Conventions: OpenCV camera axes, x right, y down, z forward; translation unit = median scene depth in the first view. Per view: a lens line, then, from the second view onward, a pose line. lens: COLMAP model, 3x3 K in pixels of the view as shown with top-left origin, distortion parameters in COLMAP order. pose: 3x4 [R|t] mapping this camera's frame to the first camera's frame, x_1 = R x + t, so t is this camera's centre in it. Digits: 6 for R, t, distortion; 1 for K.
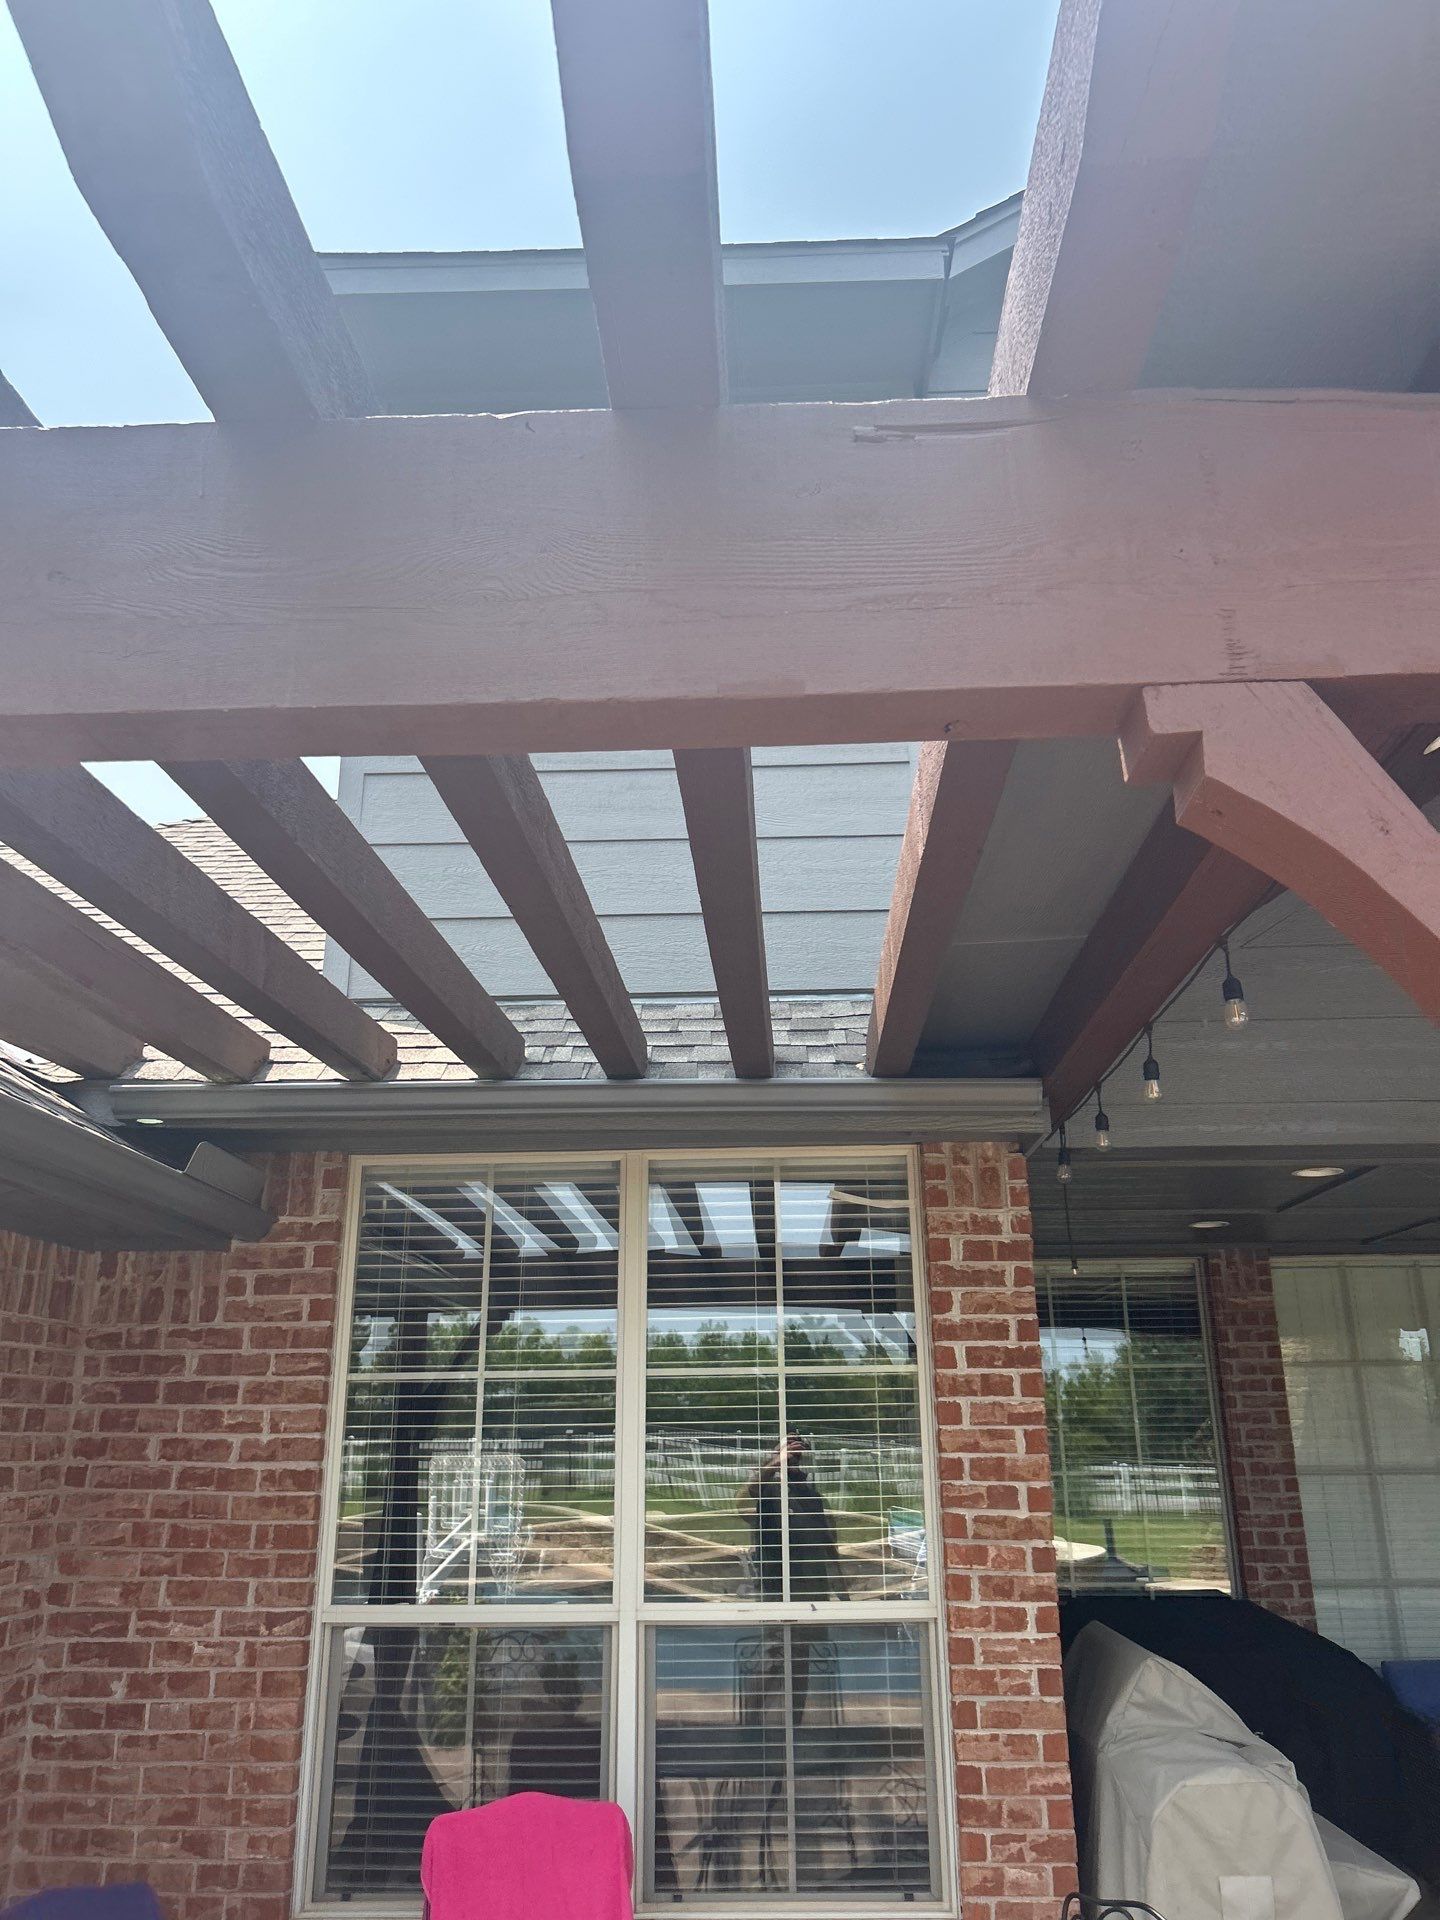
lens RADIAL K [[1440.6, 0, 720.0], [0, 1440.6, 960.0], [0, 0, 1]] dist [0.045287, -0.054907]
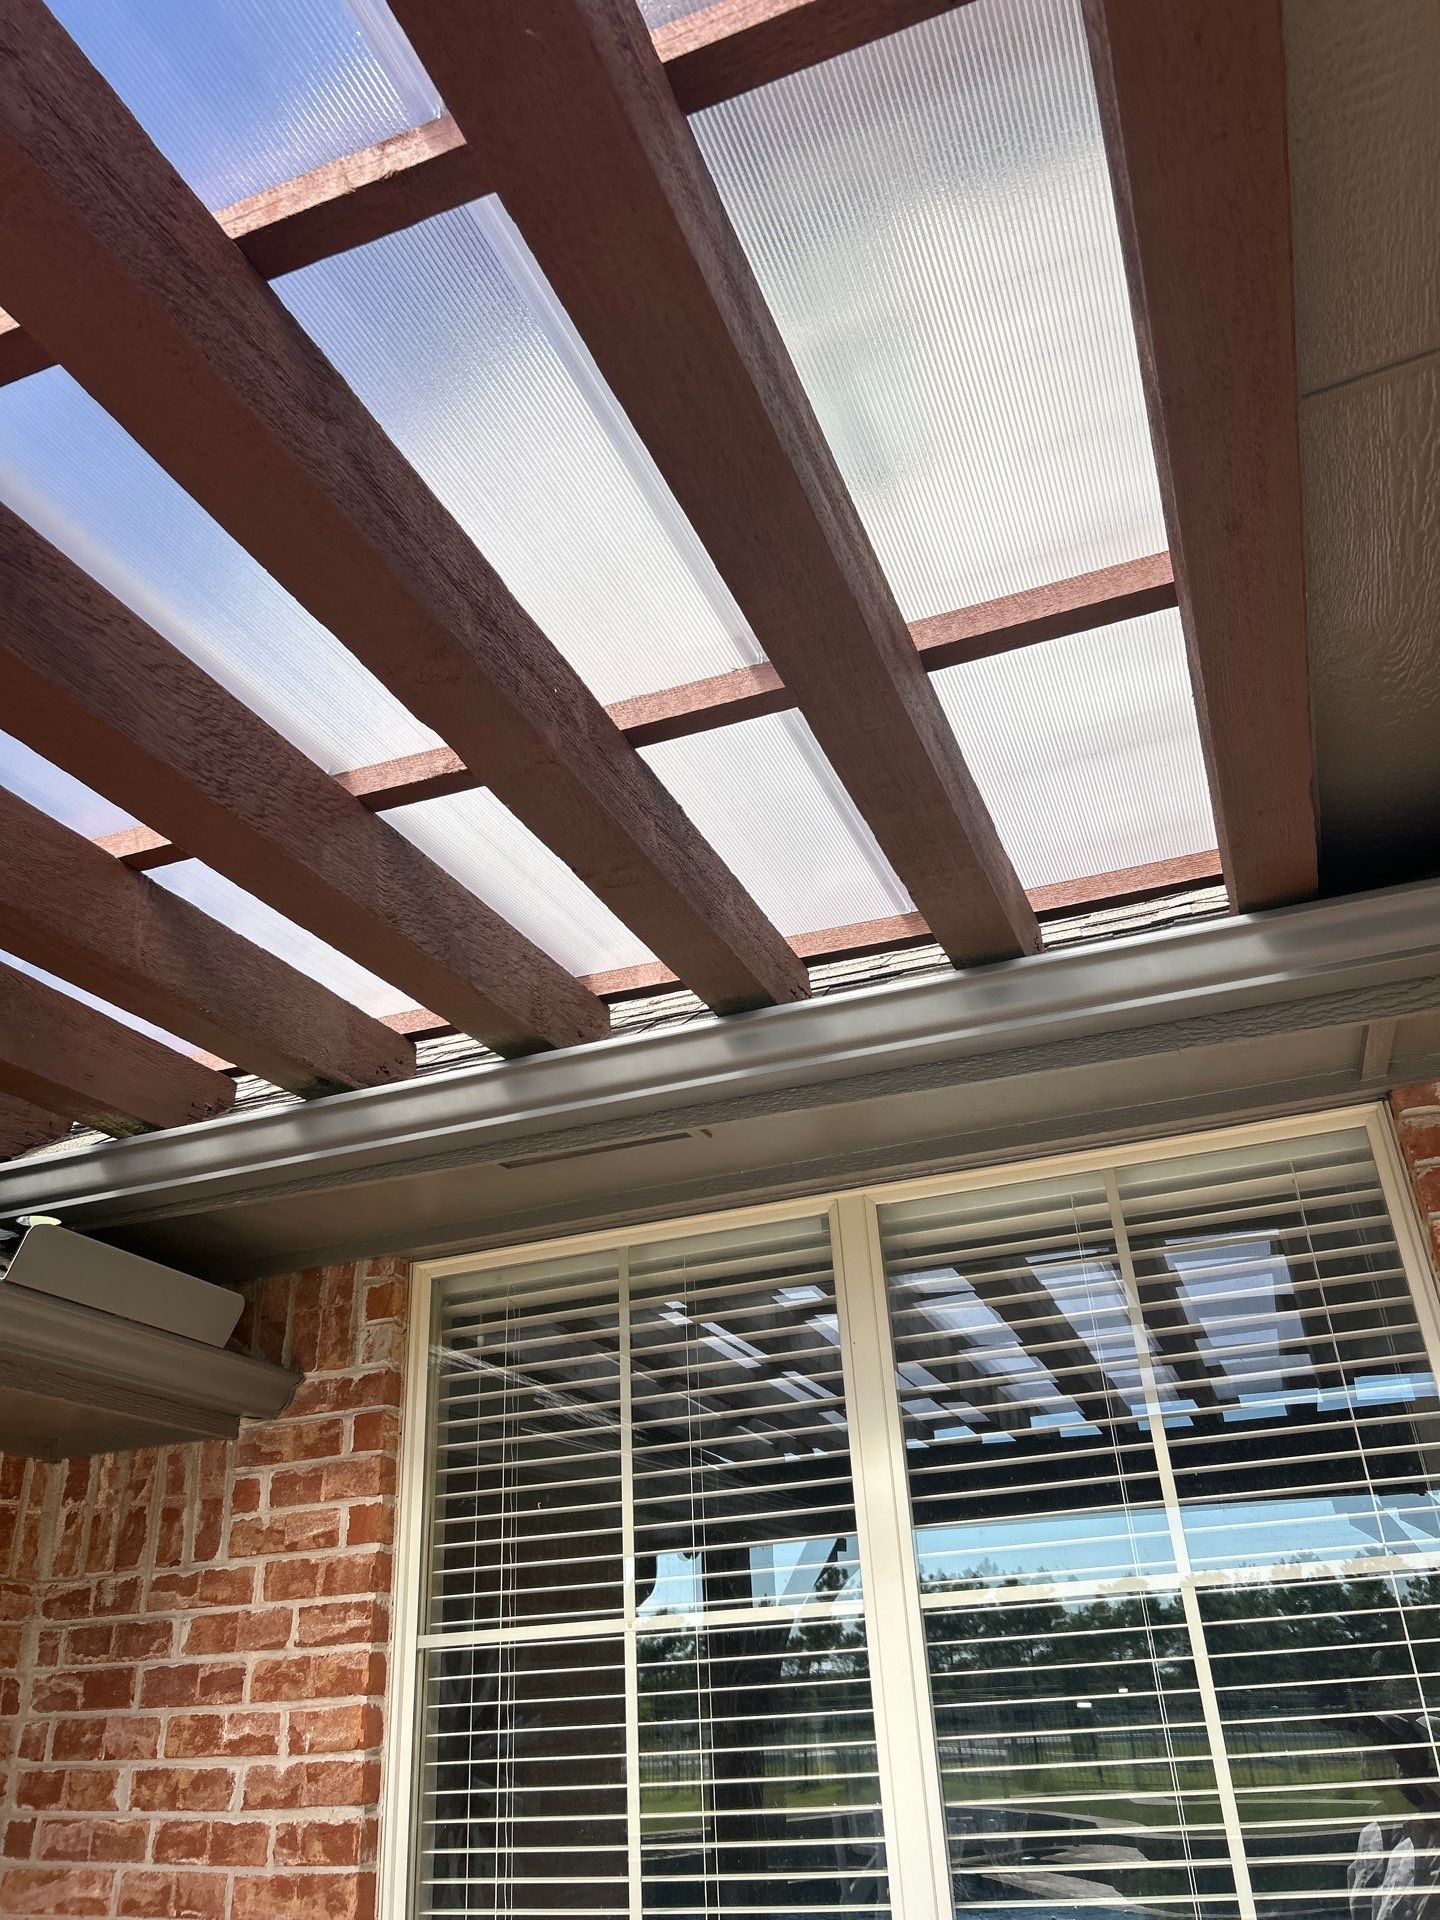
lens RADIAL K [[1391.4, 0, 720.0], [0, 1391.4, 960.0], [0, 0, 1]] dist [0.085213, -0.090090]
pose [[0.944922, -0.185904, -0.269373, 0.061369], [0.139980, 0.973504, -0.180818, 0.142499], [0.295850, 0.133152, 0.945909, 0.468220]]
